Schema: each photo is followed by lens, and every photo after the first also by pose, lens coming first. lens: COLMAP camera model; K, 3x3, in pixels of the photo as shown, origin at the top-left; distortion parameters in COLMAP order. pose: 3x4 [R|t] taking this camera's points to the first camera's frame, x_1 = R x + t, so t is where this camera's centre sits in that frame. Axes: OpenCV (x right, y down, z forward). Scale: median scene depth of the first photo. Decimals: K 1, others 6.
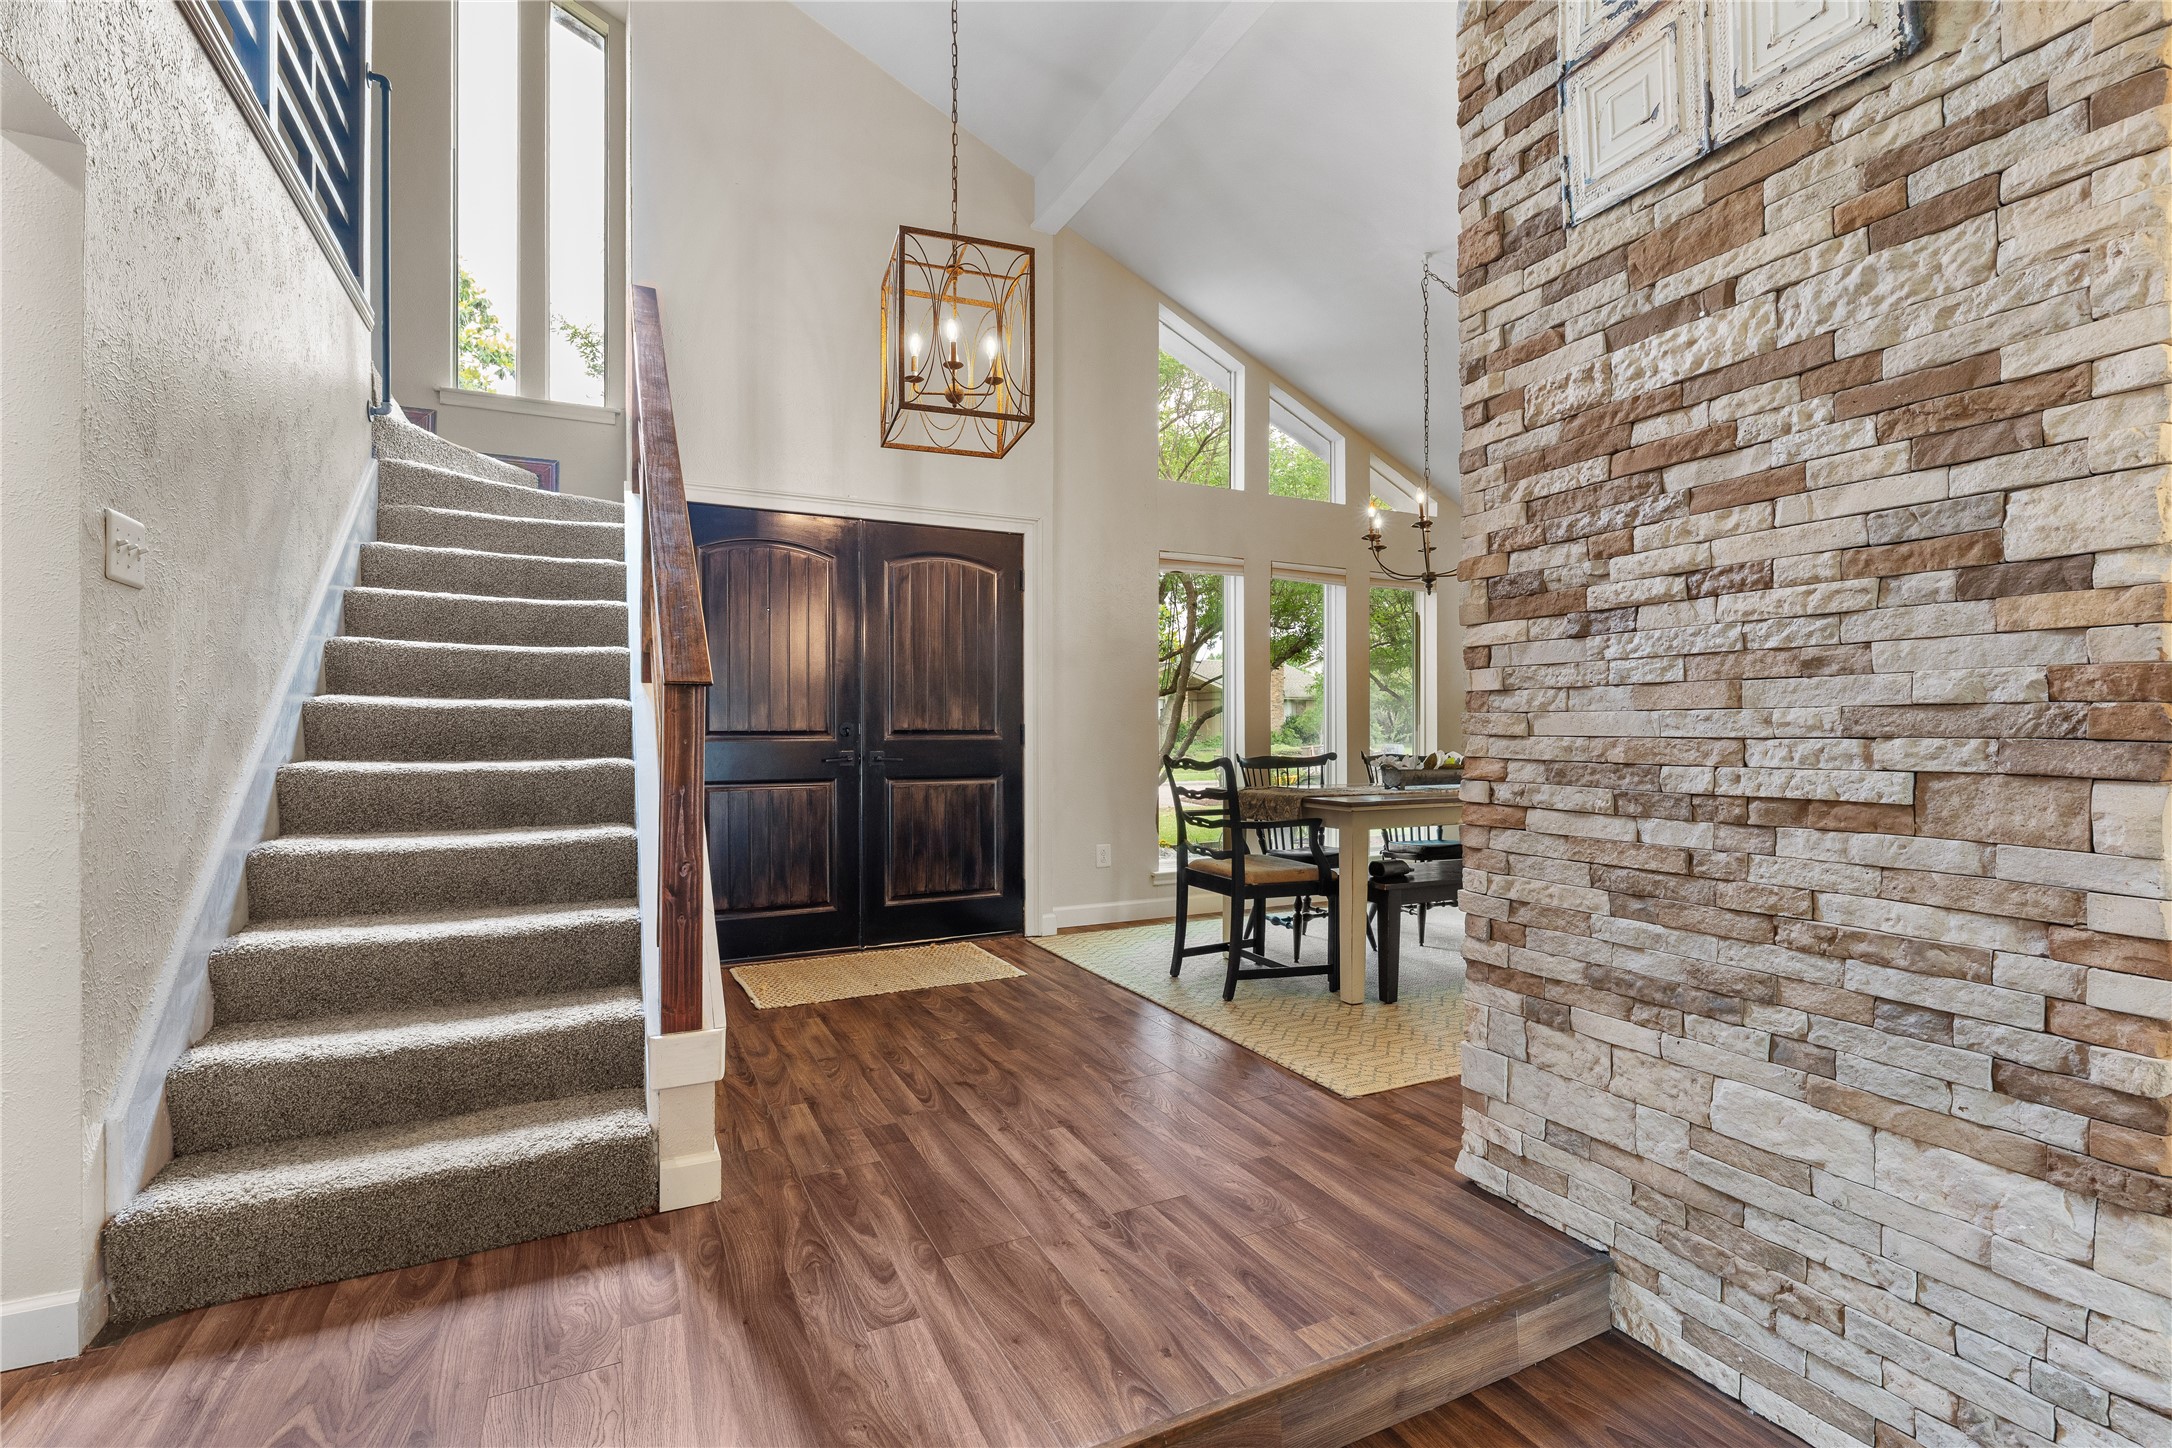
lens RADIAL K [[975.1, 0, 1087.4], [0, 975.1, 728.2], [0, 0, 1]] dist [-0.004377, 0.004168]
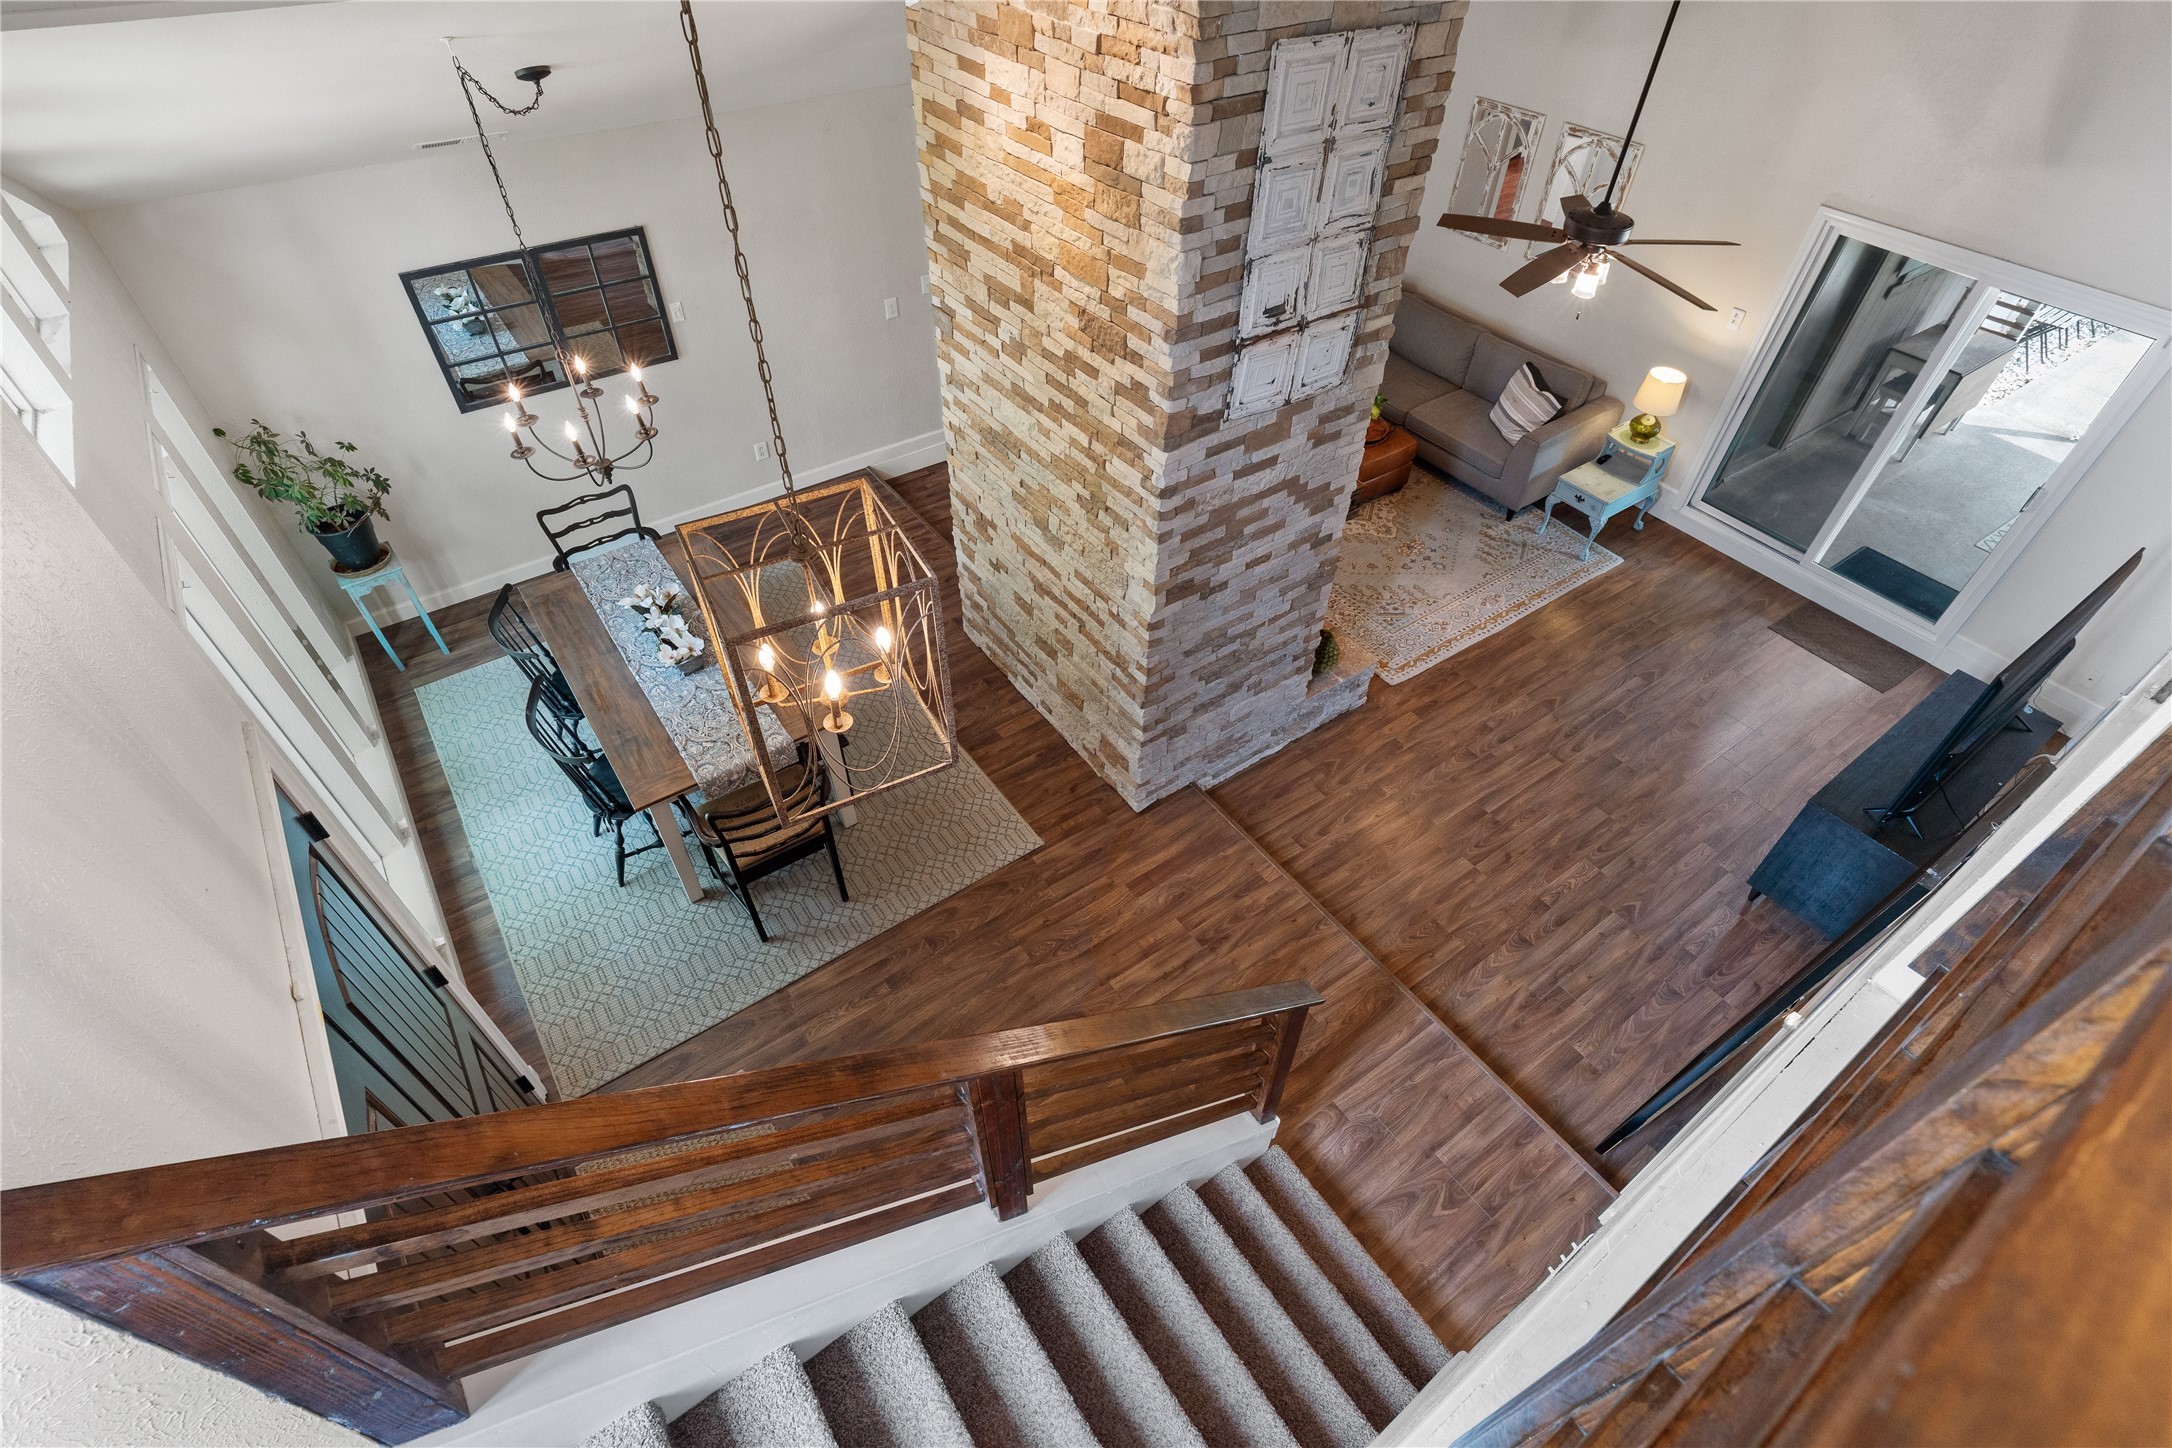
lens RADIAL K [[1019.8, 0, 1087.1], [0, 1019.8, 726.8], [0, 0, 1]] dist [-0.009196, 0.000086]
pose [[-0.154005, -0.701740, 0.695589, -0.871162], [-0.016472, 0.705713, 0.708306, -1.065779], [-0.987933, 0.097625, -0.120243, 1.127353]]
